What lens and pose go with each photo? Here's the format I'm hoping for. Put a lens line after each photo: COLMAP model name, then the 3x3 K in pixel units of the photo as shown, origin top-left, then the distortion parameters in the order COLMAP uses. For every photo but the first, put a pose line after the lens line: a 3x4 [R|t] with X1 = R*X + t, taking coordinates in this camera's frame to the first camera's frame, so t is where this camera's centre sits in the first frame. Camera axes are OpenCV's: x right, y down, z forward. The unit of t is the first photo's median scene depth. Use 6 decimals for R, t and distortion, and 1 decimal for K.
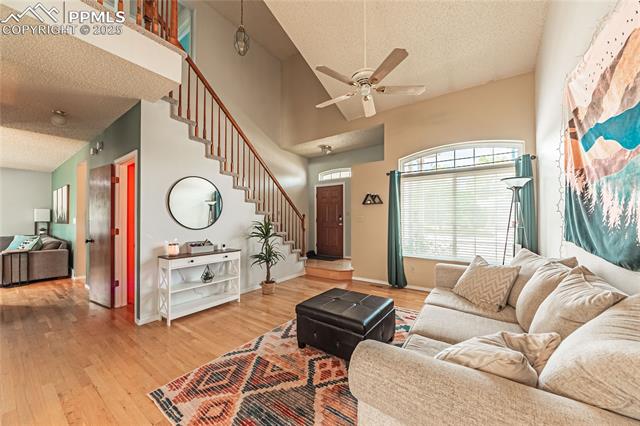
lens RADIAL K [[229.7, 0, 321.5], [0, 229.7, 217.9], [0, 0, 1]] dist [0.001583, -0.000094]
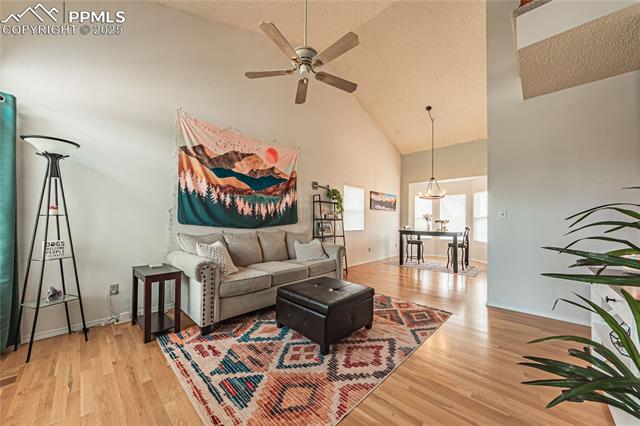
lens RADIAL K [[229.7, 0, 319.8], [0, 229.7, 219.8], [0, 0, 1]] dist [0.001583, -0.000094]
pose [[-0.987377, -0.008705, 0.158147, -0.029066], [-0.011737, 0.999765, -0.018251, 0.085815], [-0.157951, -0.019877, -0.987247, 2.242216]]
